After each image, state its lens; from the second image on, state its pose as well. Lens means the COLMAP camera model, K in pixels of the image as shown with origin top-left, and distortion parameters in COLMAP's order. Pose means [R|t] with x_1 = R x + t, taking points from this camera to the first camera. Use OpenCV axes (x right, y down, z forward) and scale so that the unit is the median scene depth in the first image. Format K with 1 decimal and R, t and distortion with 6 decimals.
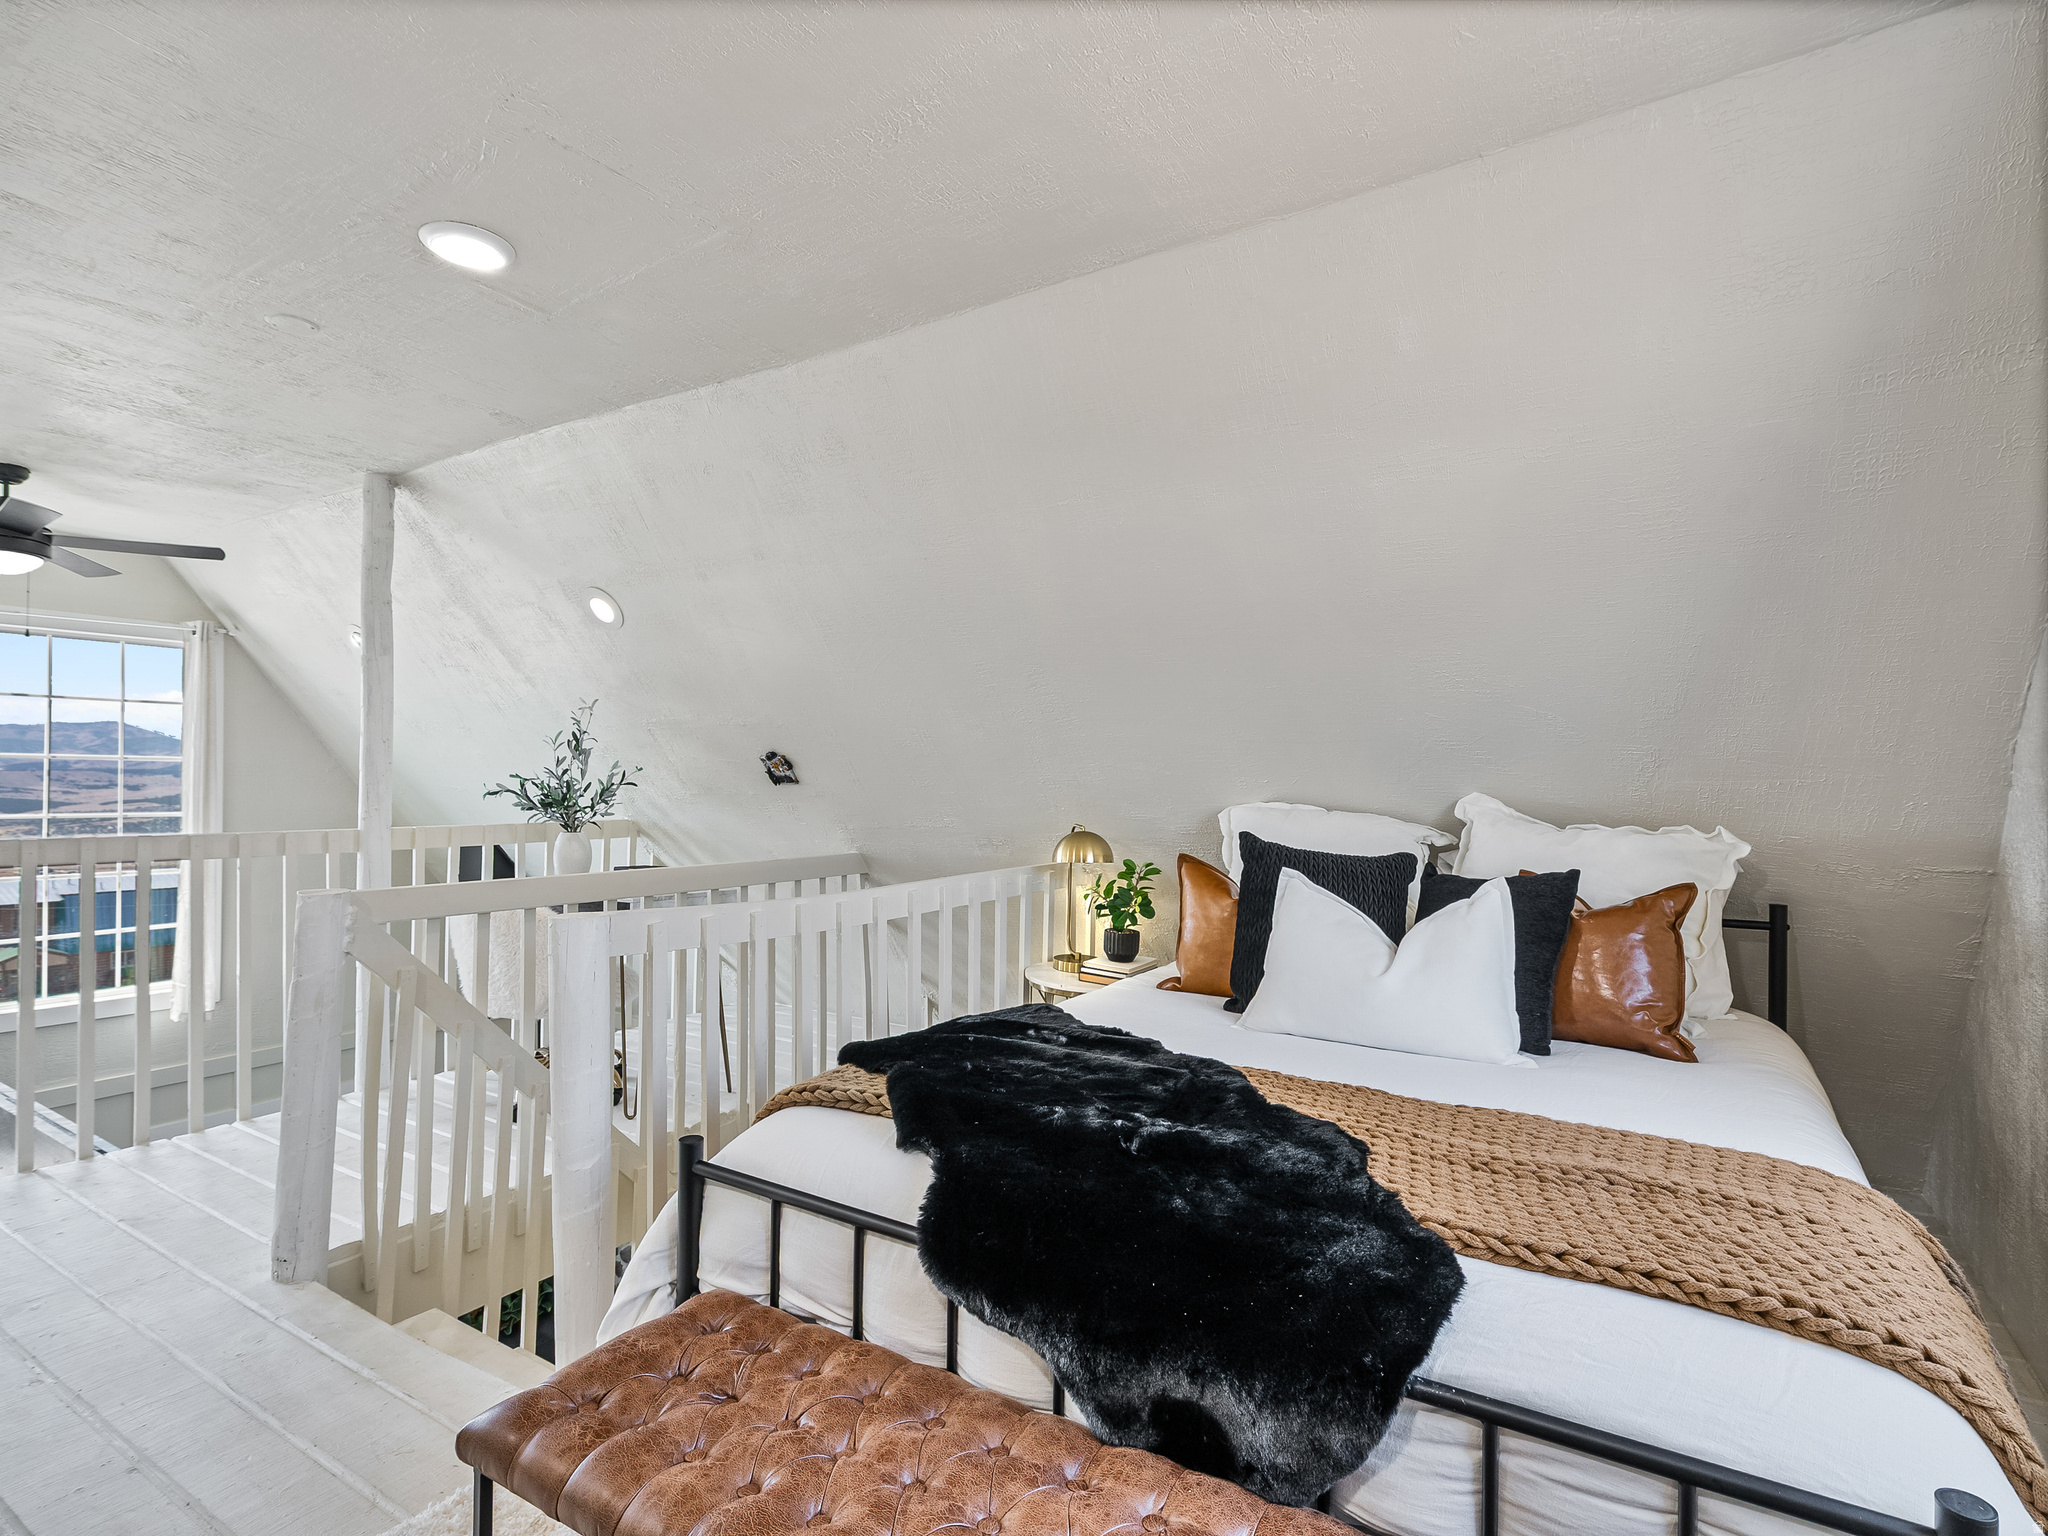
lens RADIAL K [[1043.5, 0, 1024.0], [0, 1043.5, 768.0], [0, 0, 1]] dist [-0.002404, 0.001898]
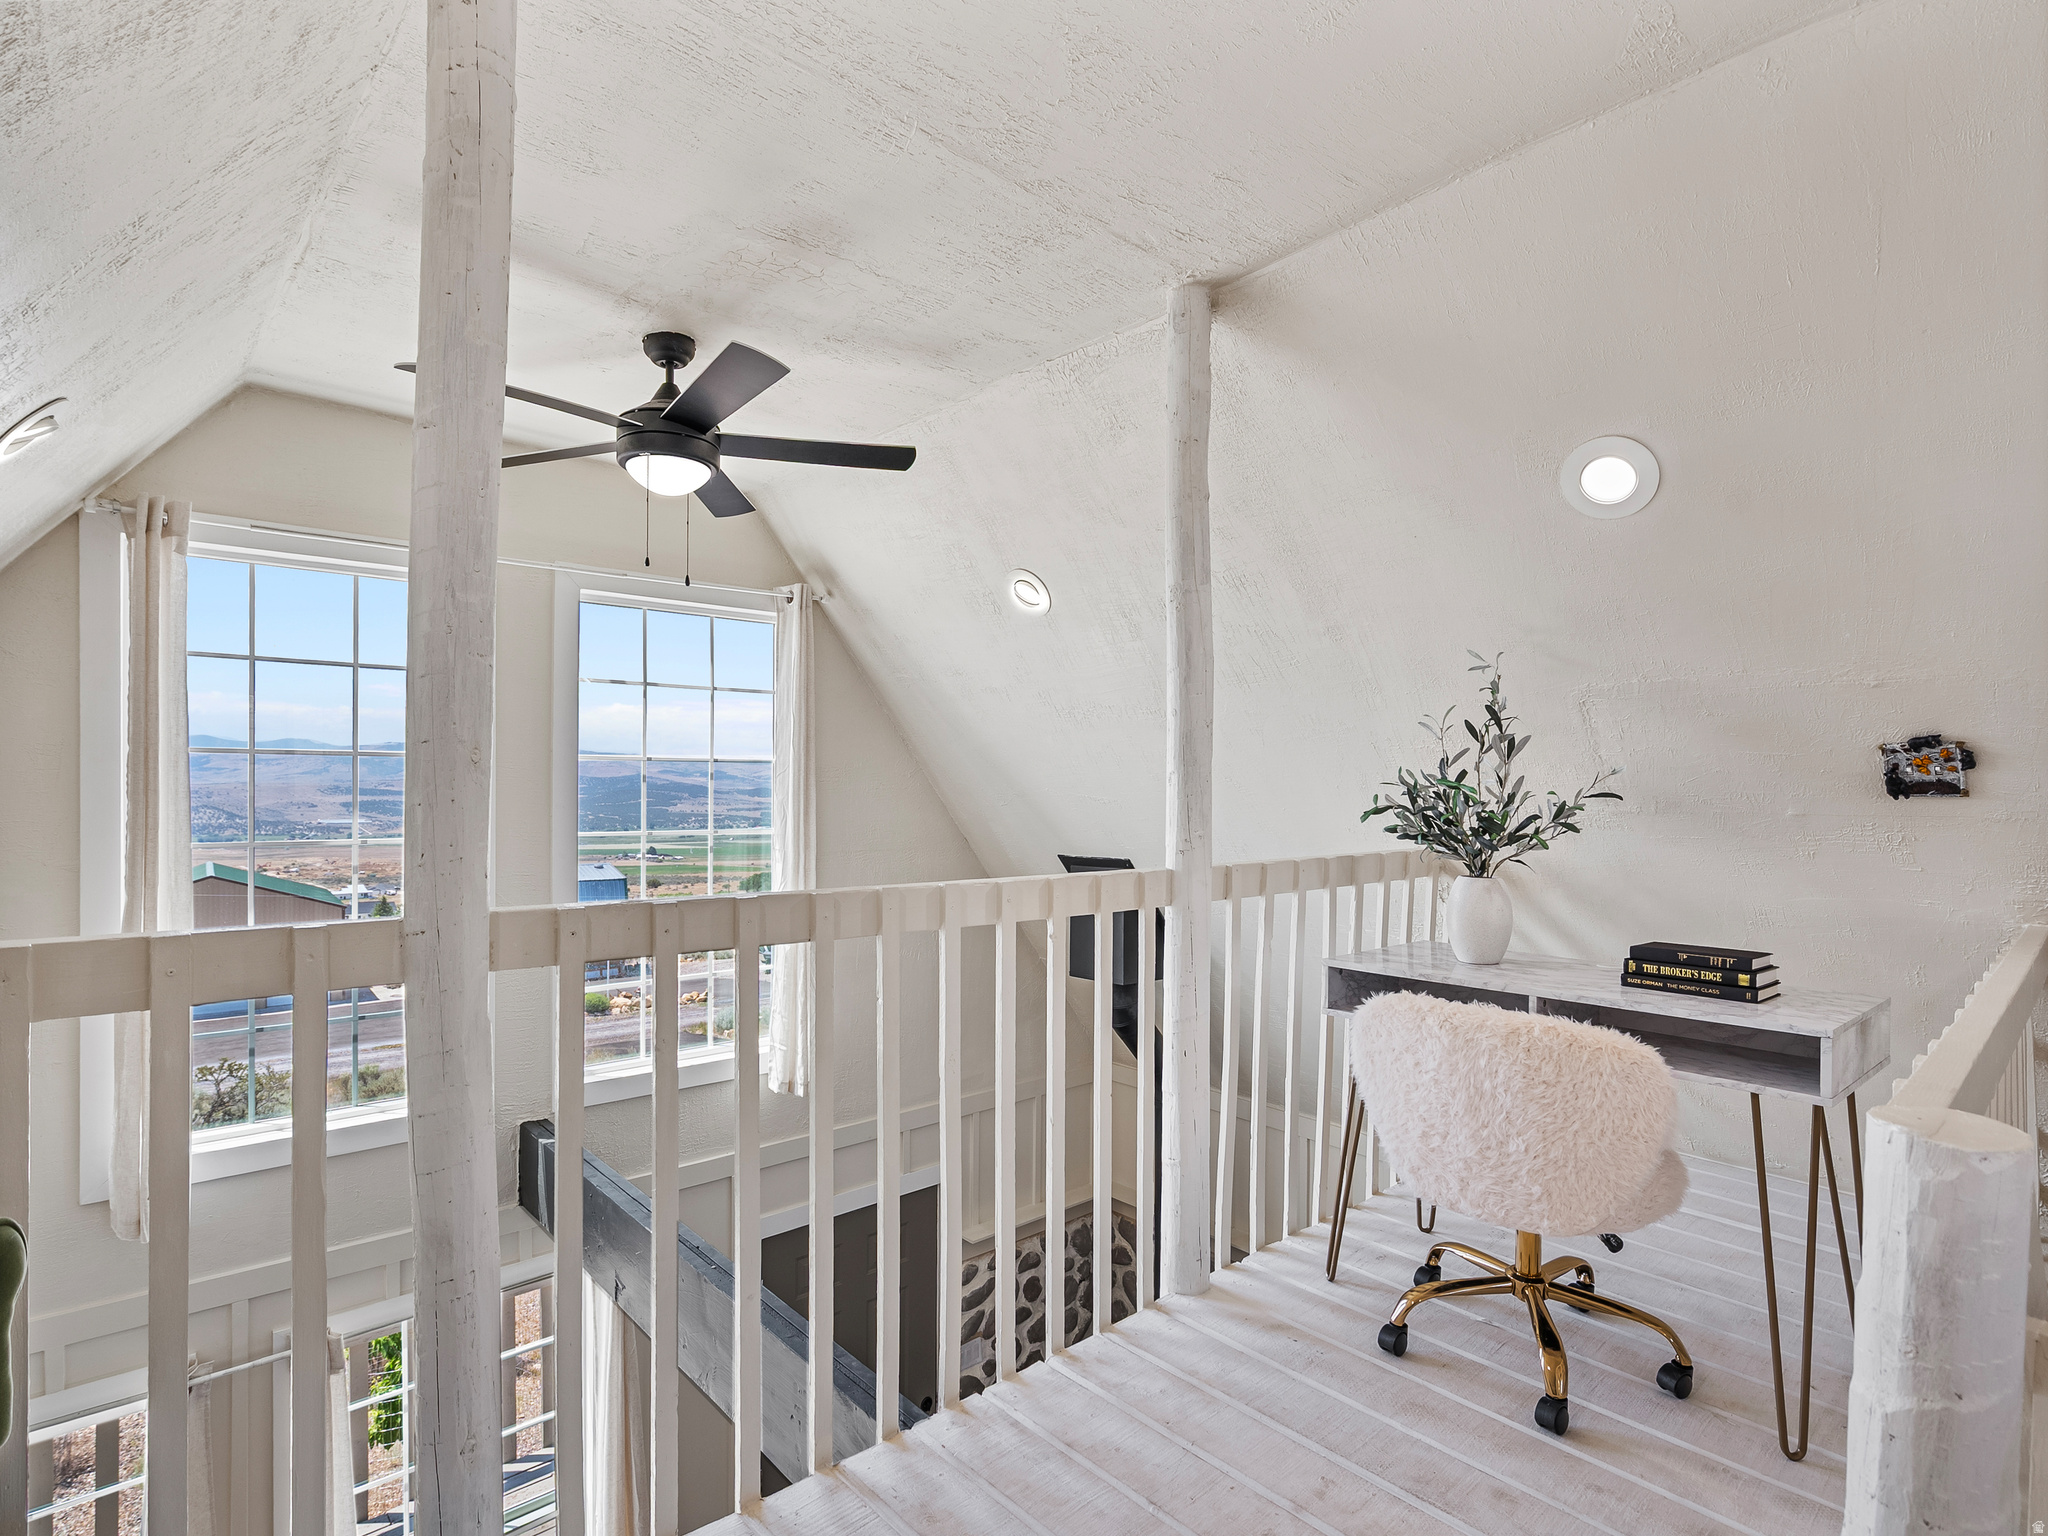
lens RADIAL K [[1058.4, 0, 1020.2], [0, 1058.4, 790.5], [0, 0, 1]] dist [0.000244, 0.000719]
pose [[0.960718, 0.001005, -0.277526, -0.559074], [0.003752, 0.999855, 0.016610, 0.001900], [0.277502, -0.016999, 0.960575, 0.382391]]
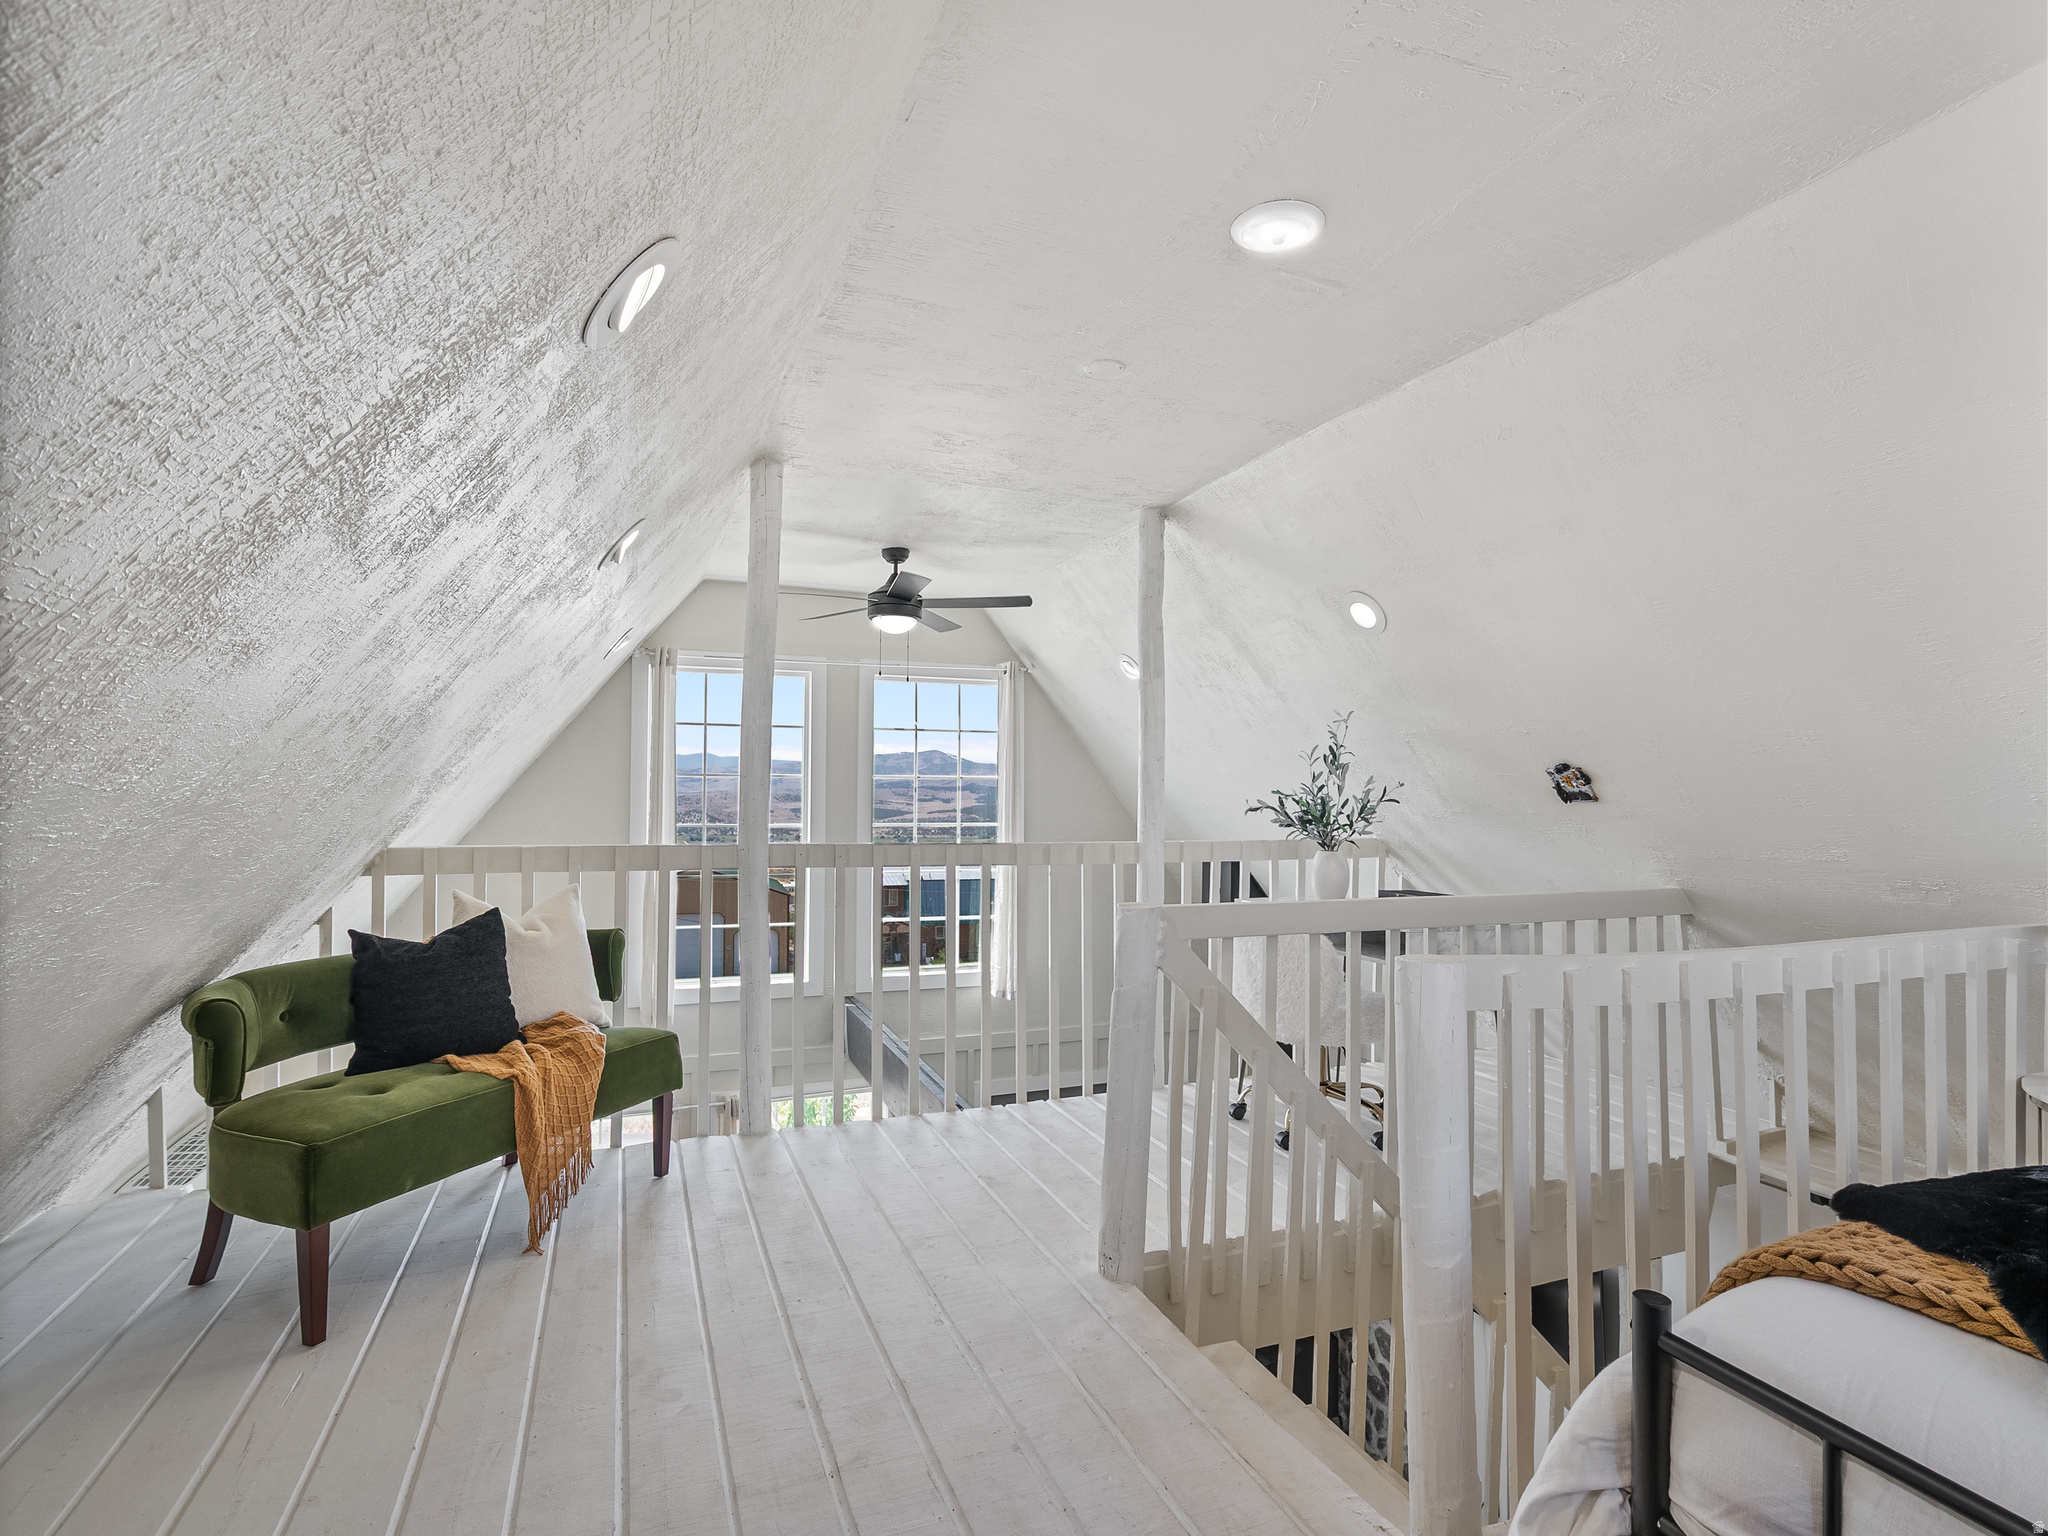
lens RADIAL K [[1043.5, 0, 1024.0], [0, 1043.5, 768.0], [0, 0, 1]] dist [-0.002404, 0.001898]
pose [[0.806444, -0.013699, -0.591152, -0.099907], [0.004790, 0.999850, -0.016635, 0.000120], [0.591292, 0.010584, 0.806388, 0.067005]]
